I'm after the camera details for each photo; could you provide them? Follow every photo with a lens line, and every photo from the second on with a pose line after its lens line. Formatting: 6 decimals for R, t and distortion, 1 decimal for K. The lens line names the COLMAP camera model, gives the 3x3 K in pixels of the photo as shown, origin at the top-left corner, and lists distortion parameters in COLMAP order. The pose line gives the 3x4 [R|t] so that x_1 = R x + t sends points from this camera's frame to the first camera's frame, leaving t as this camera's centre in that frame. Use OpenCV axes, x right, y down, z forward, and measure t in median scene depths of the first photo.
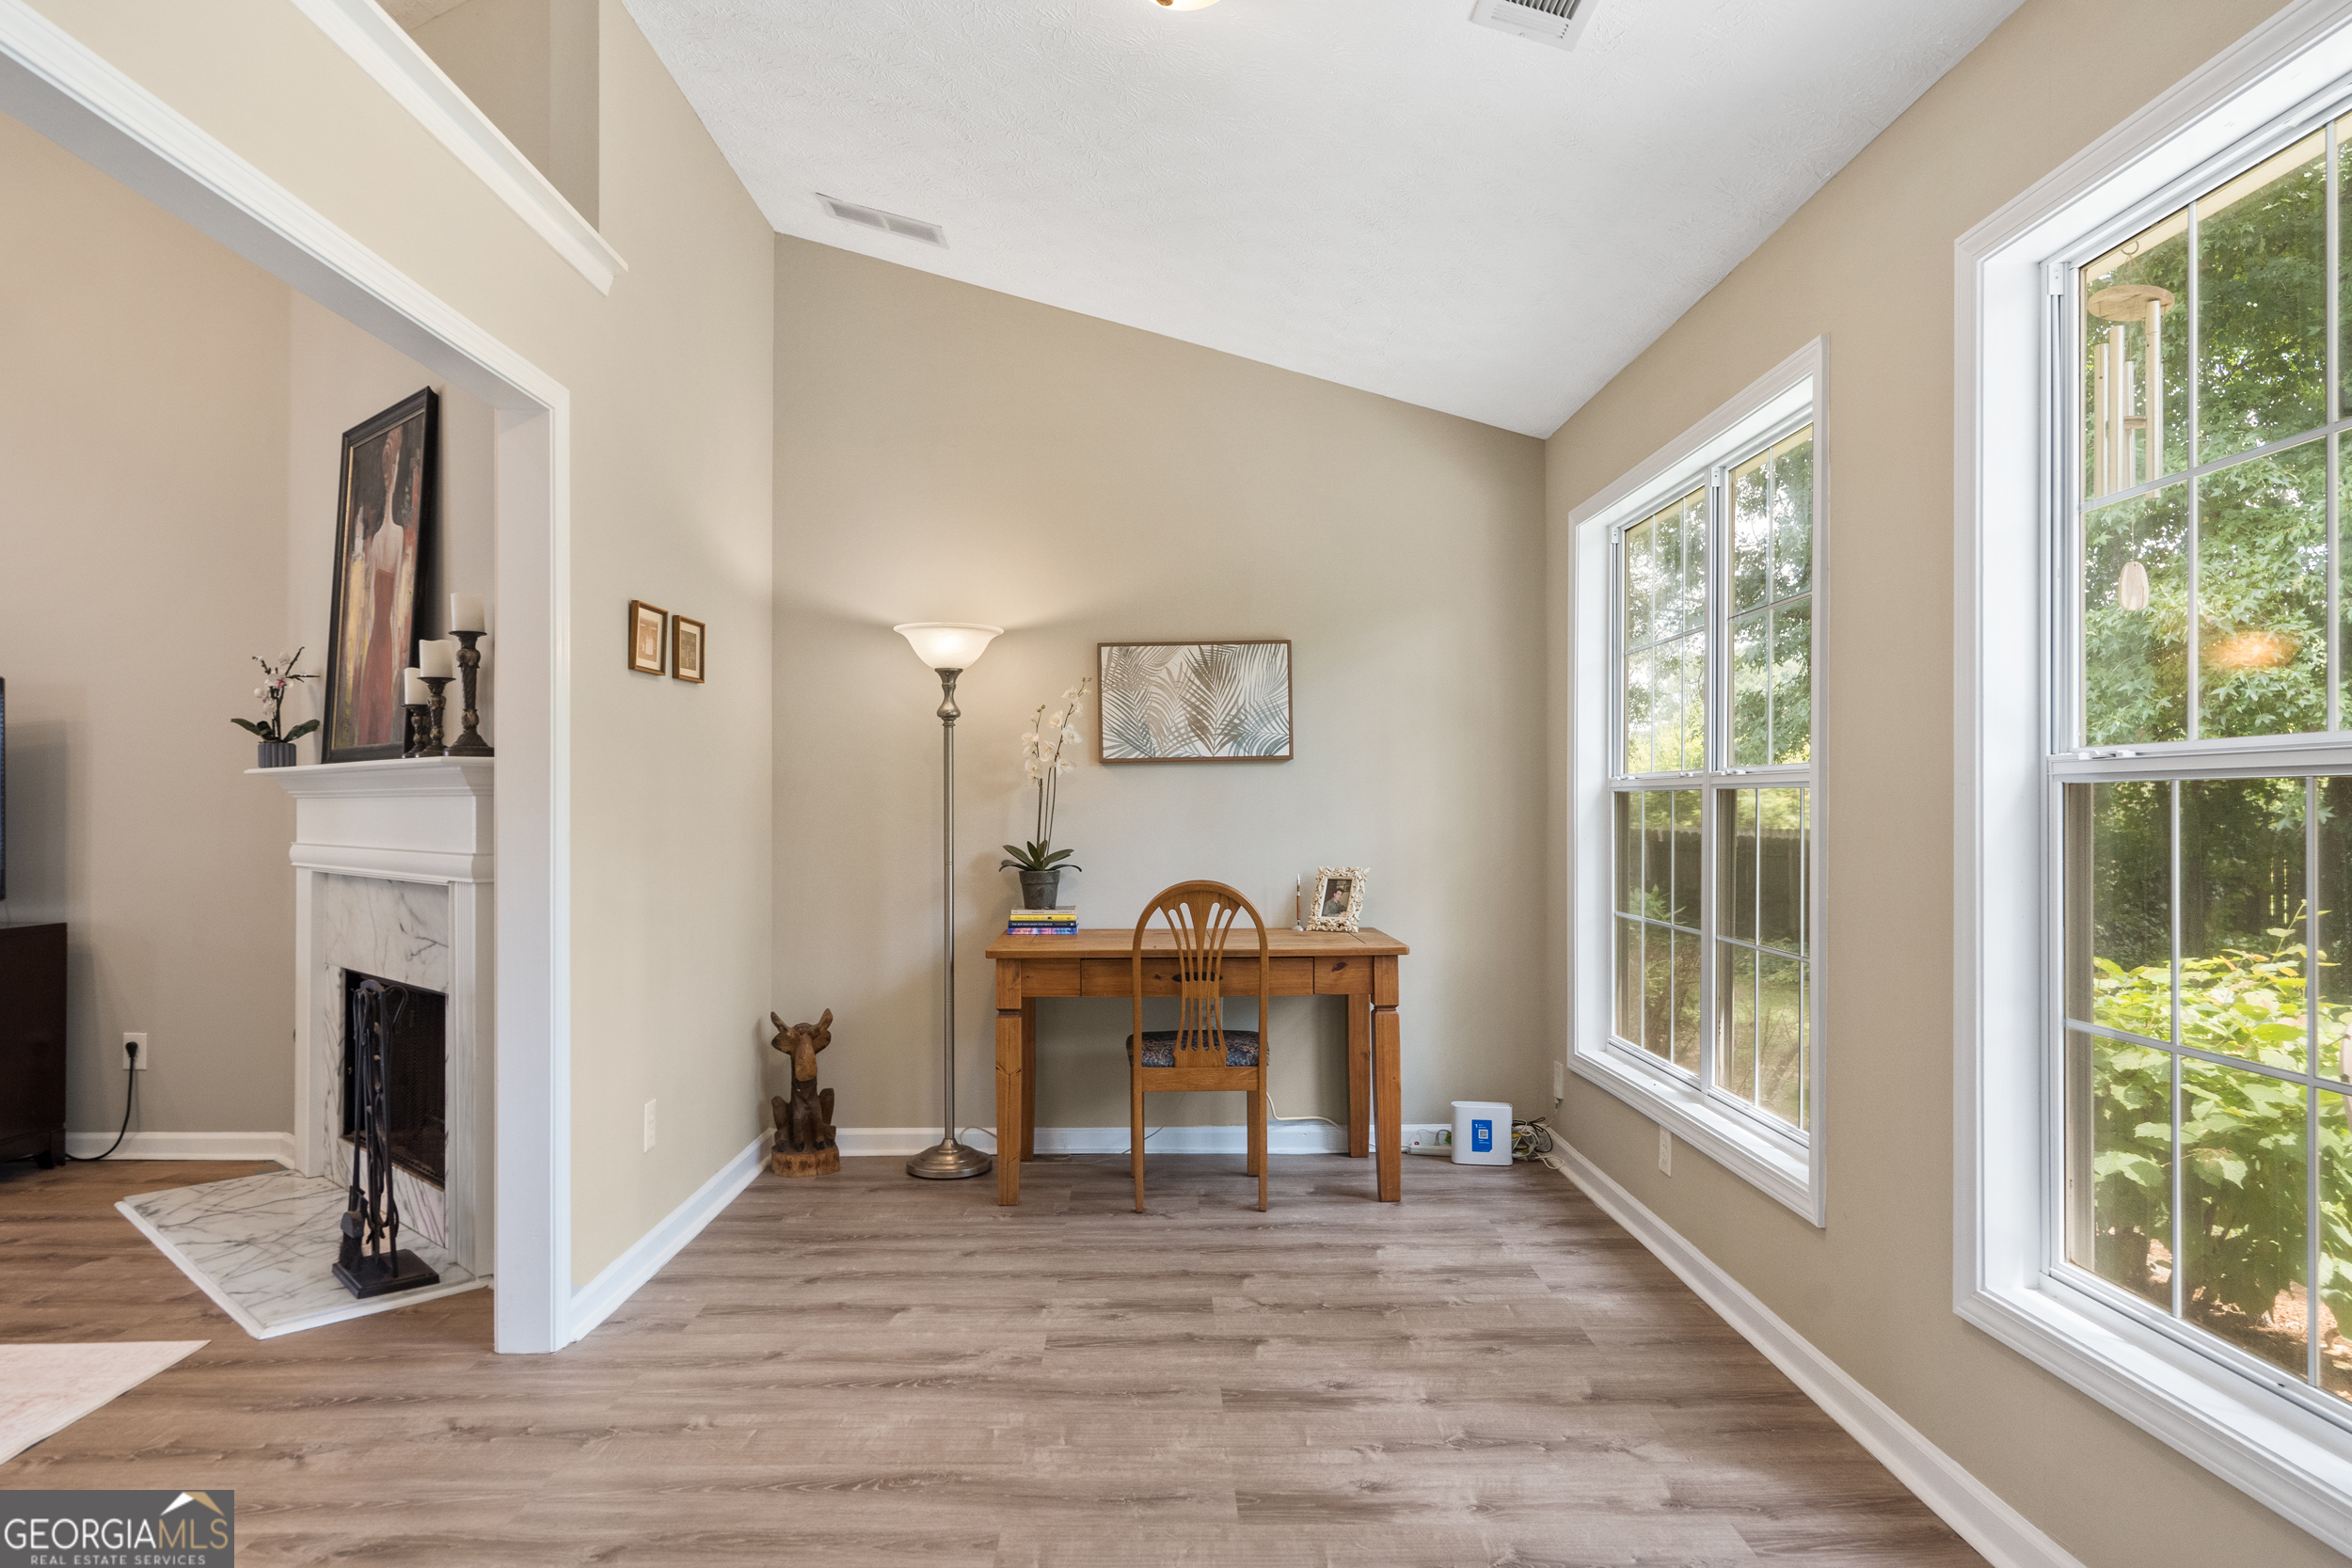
lens RADIAL K [[1439.7, 0, 1174.6], [0, 1439.7, 800.5], [0, 0, 1]] dist [-0.001211, -0.000114]
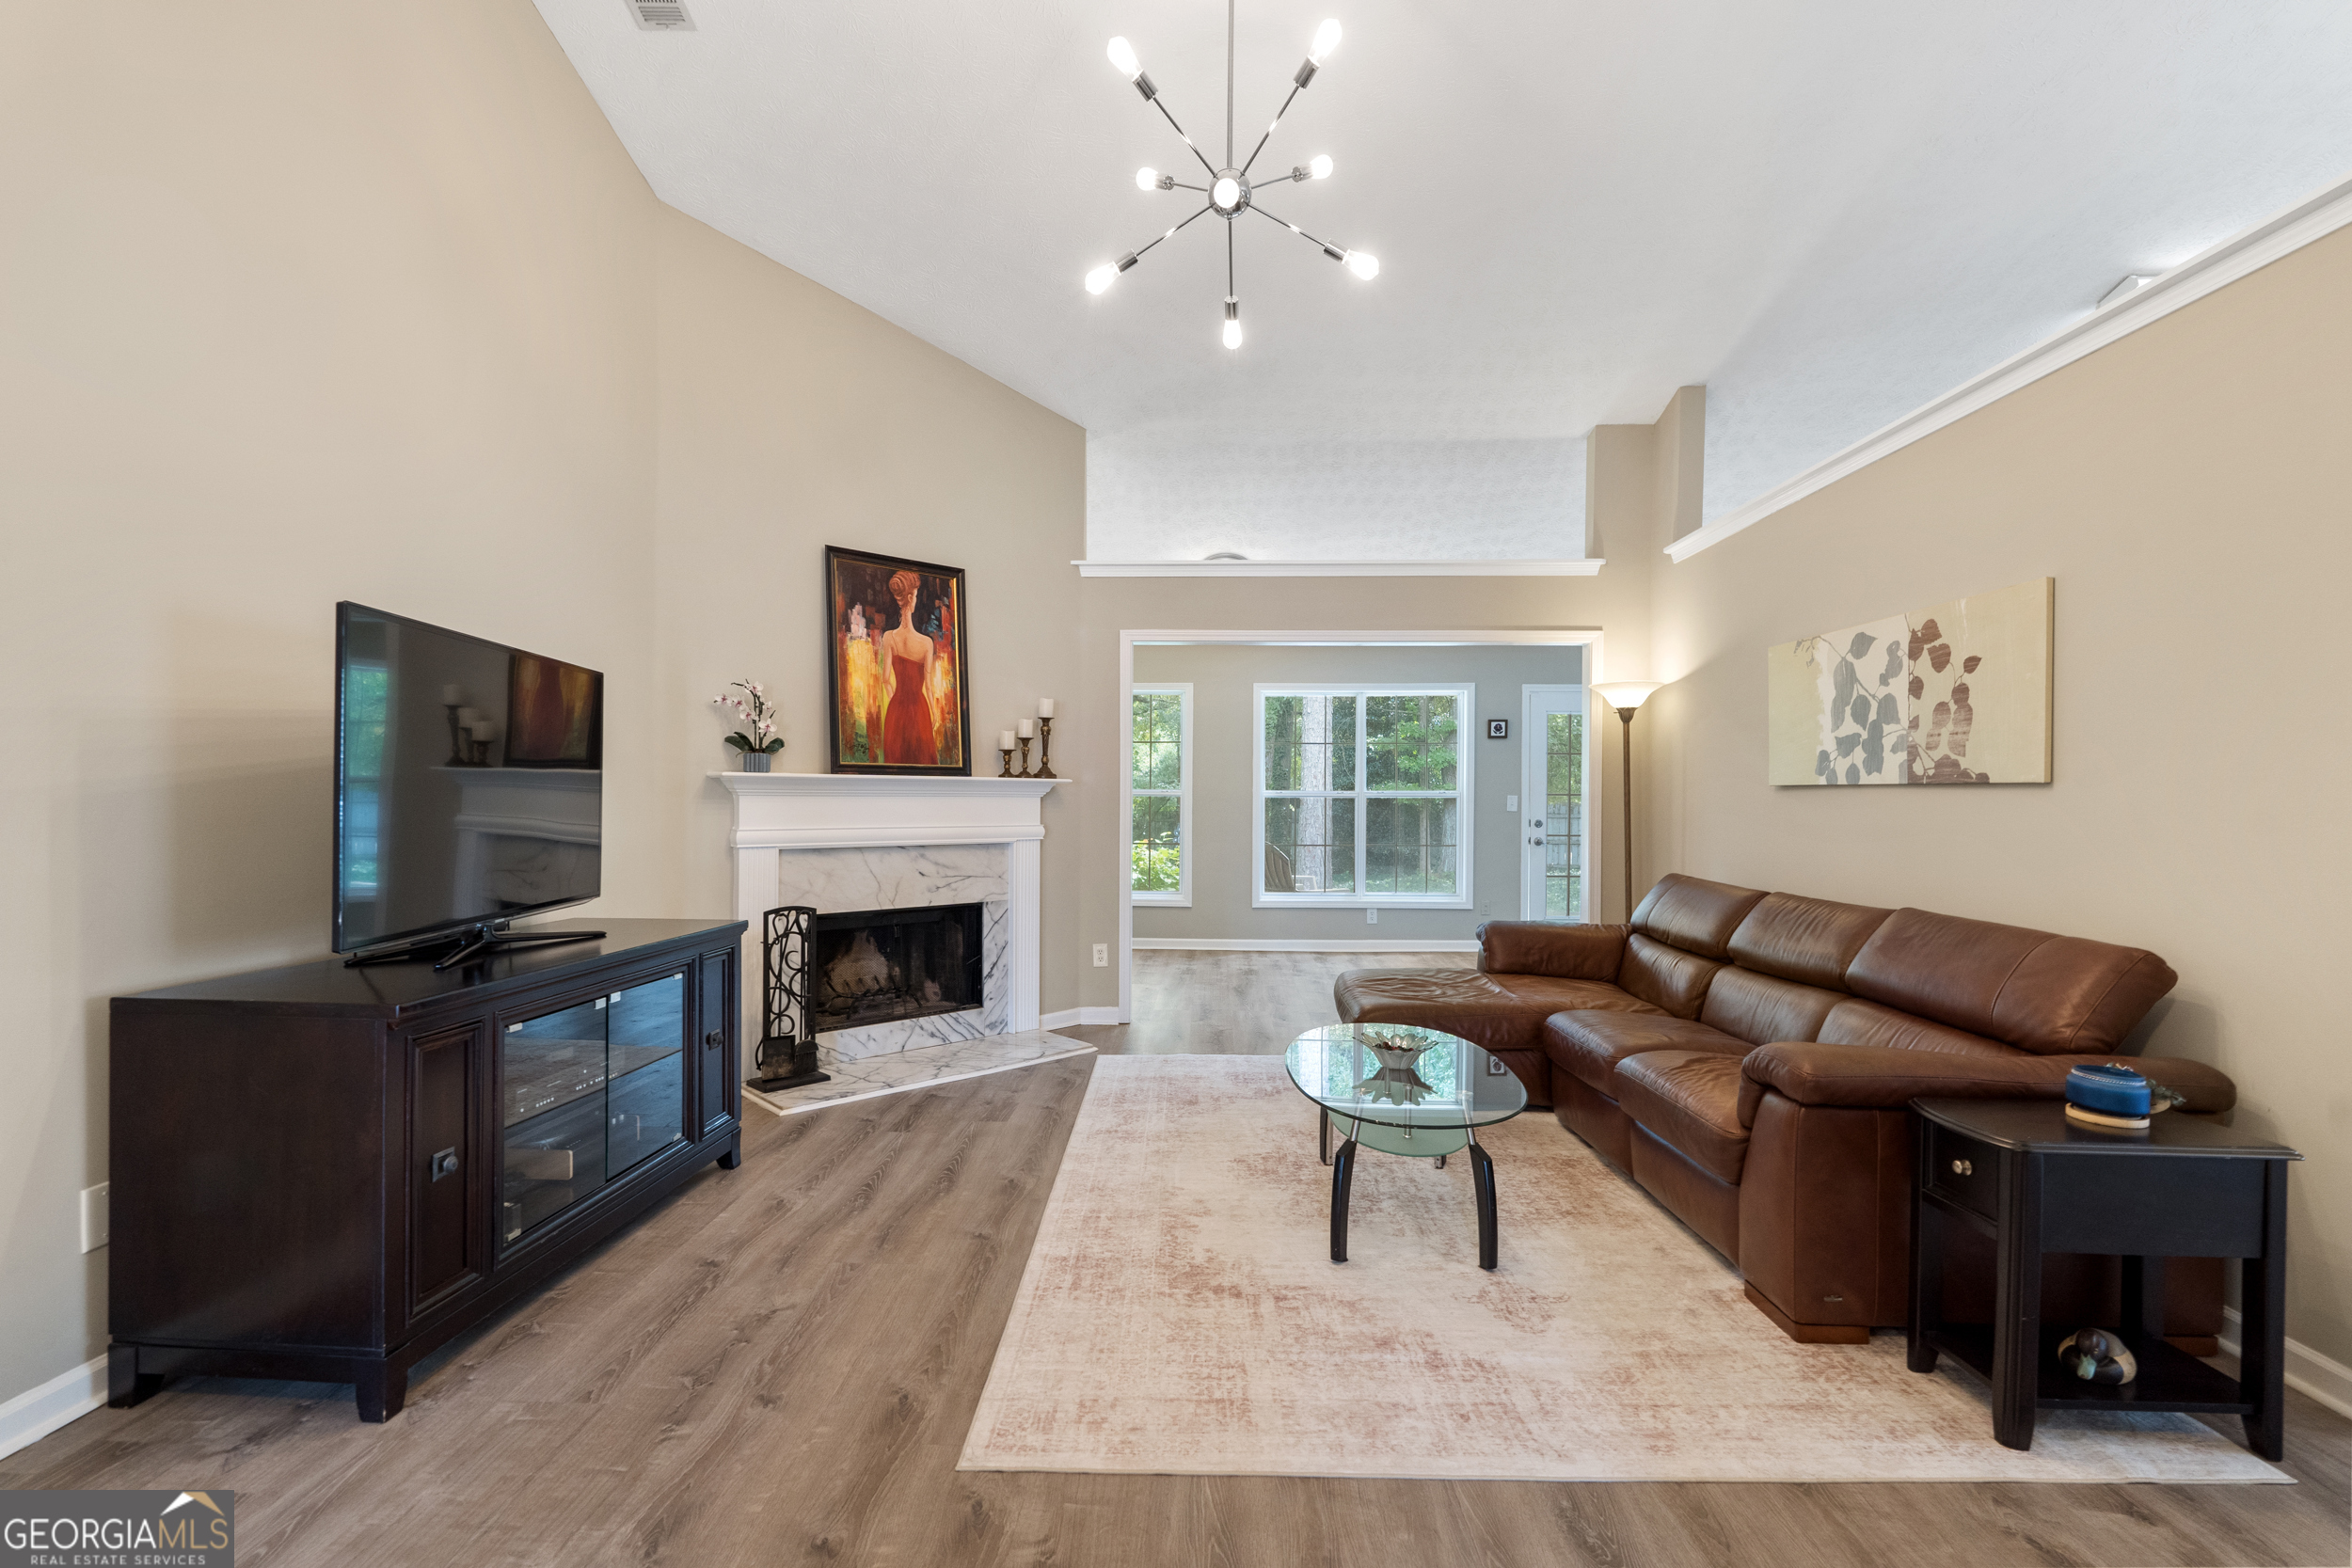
lens RADIAL K [[1038.0, 0, 1171.8], [0, 1038.0, 799.8], [0, 0, 1]] dist [-0.001618, 0.000062]
pose [[0.054619, 0.000363, 0.998507, -1.663787], [-0.006699, 0.999978, 0.000003, -0.000296], [-0.998485, -0.006689, 0.054620, 0.614444]]
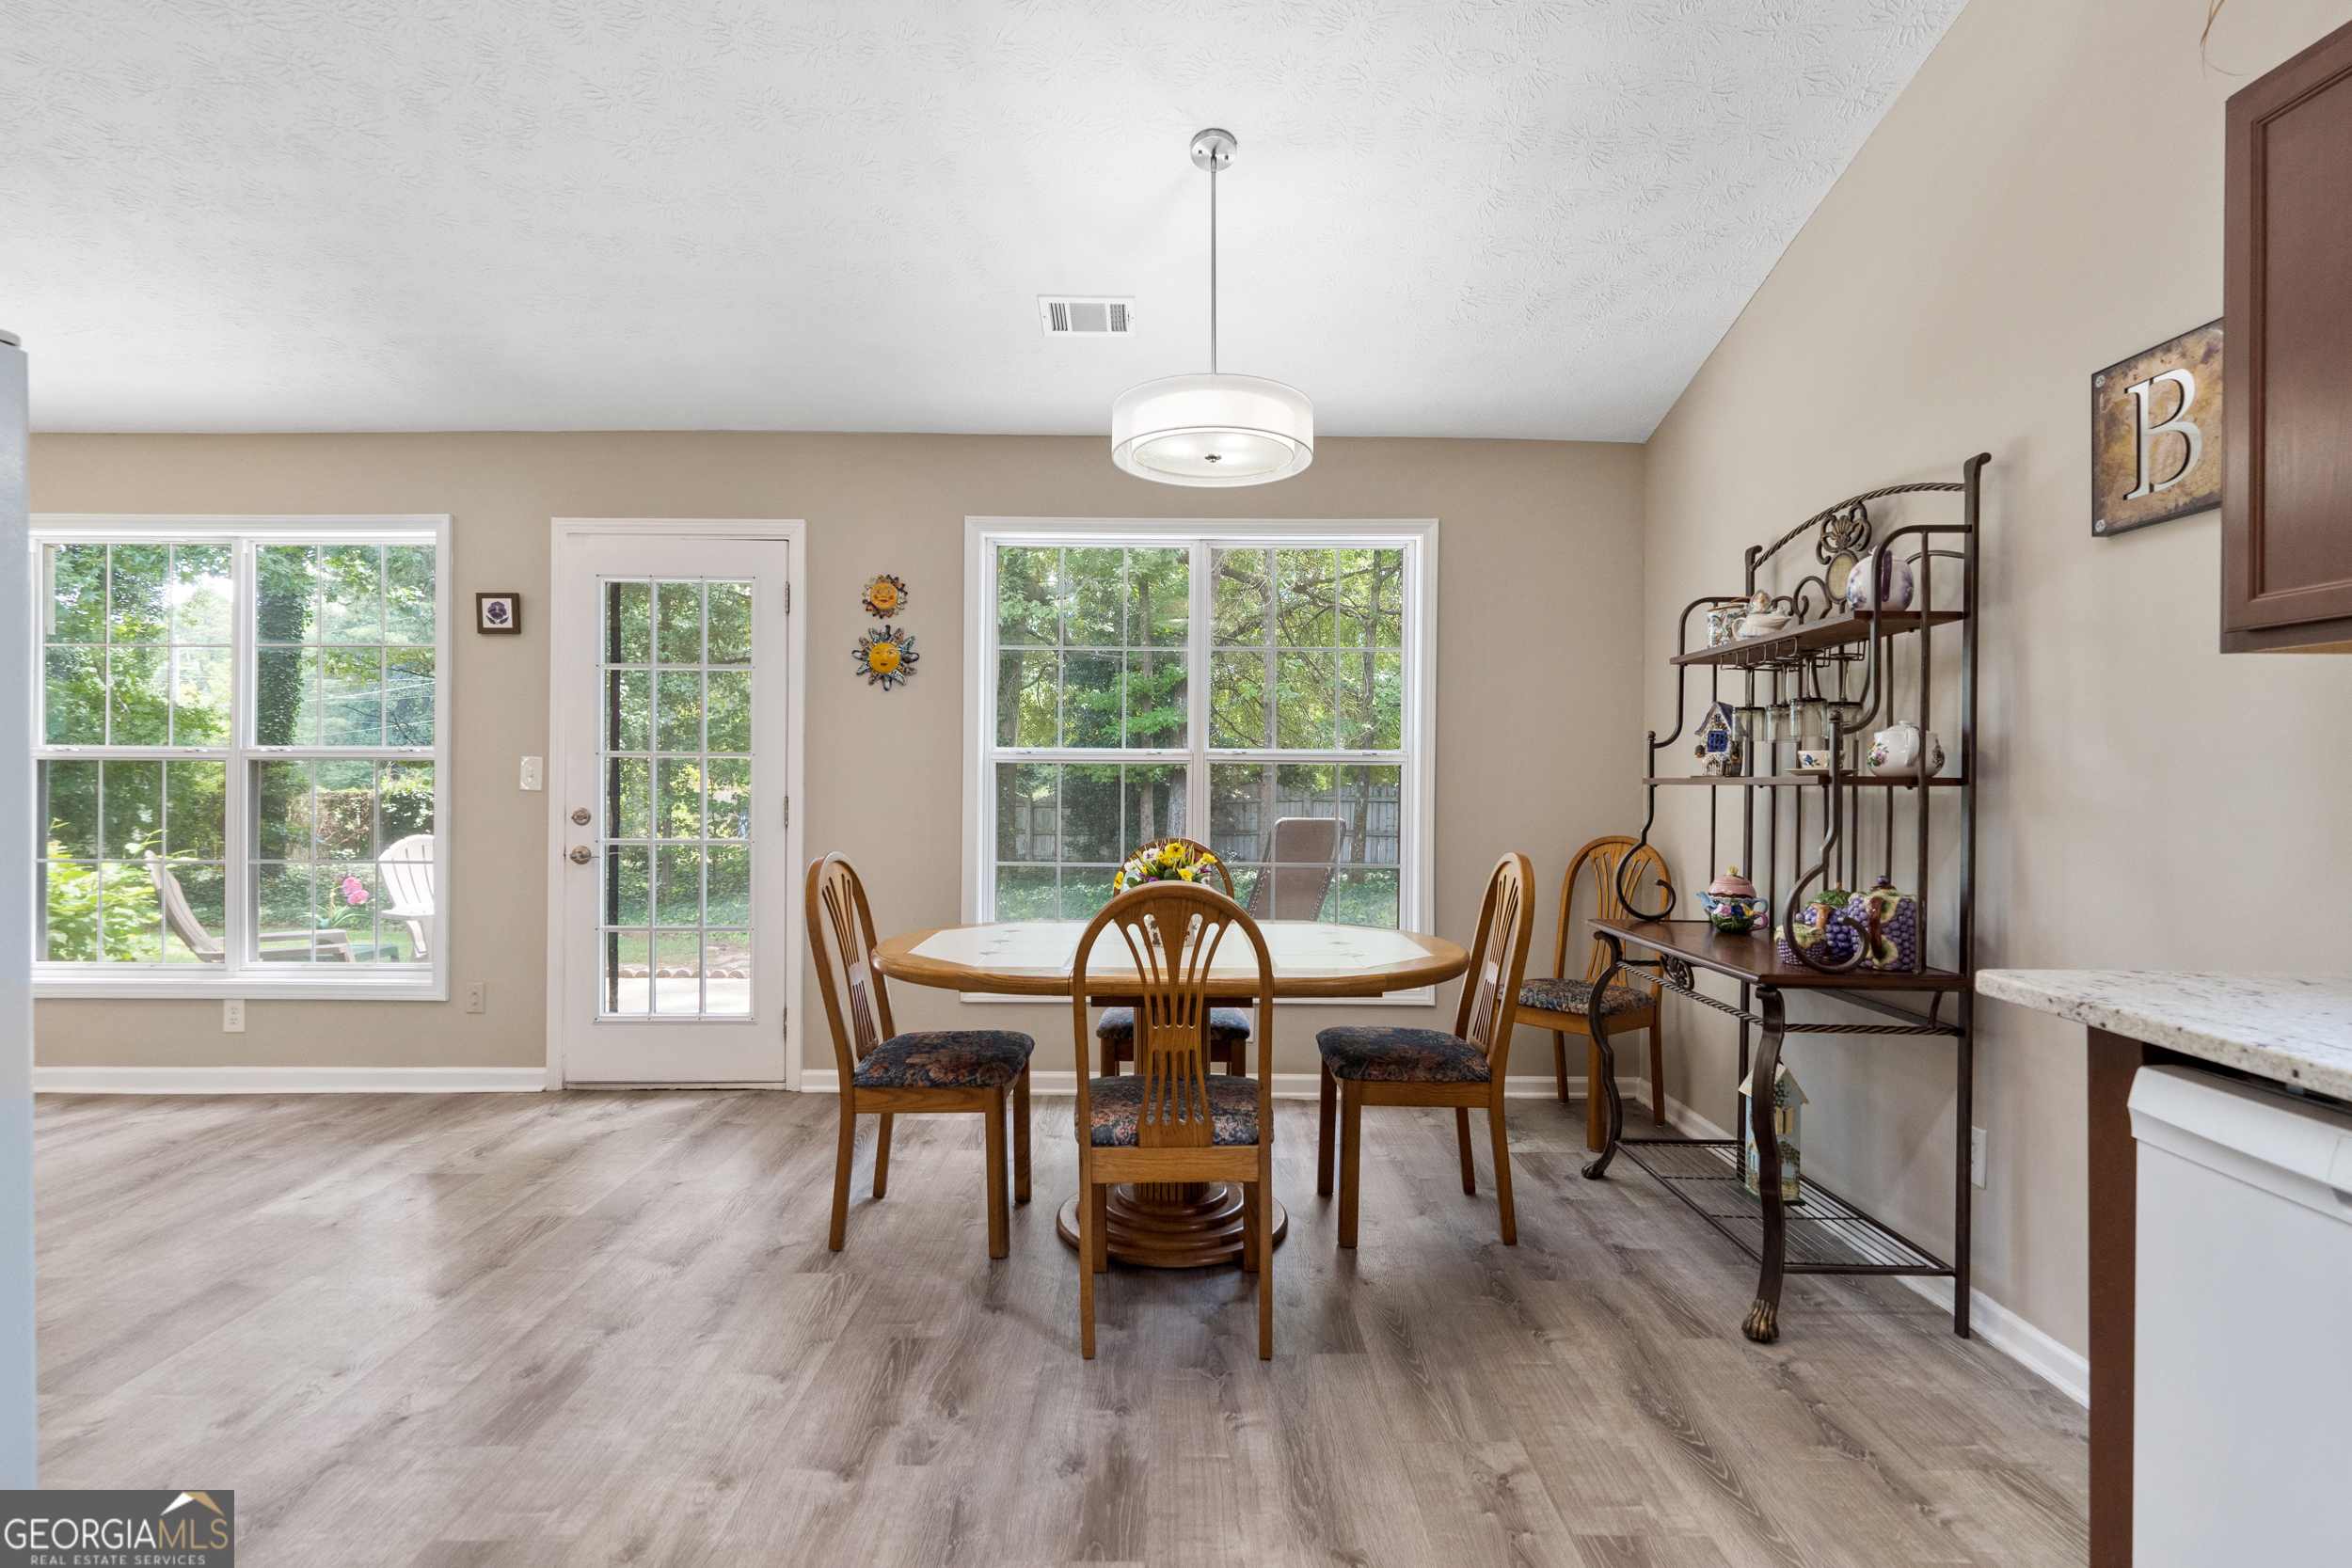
lens RADIAL K [[1148.7, 0, 1176.0], [0, 1148.7, 784.0], [0, 0, 1]] dist [-0.009861, -0.000462]
pose [[0.010549, -0.000463, 0.999944, -0.675078], [-0.007708, 0.999970, 0.000544, 0.006559], [-0.999915, -0.007714, 0.010545, -0.496225]]
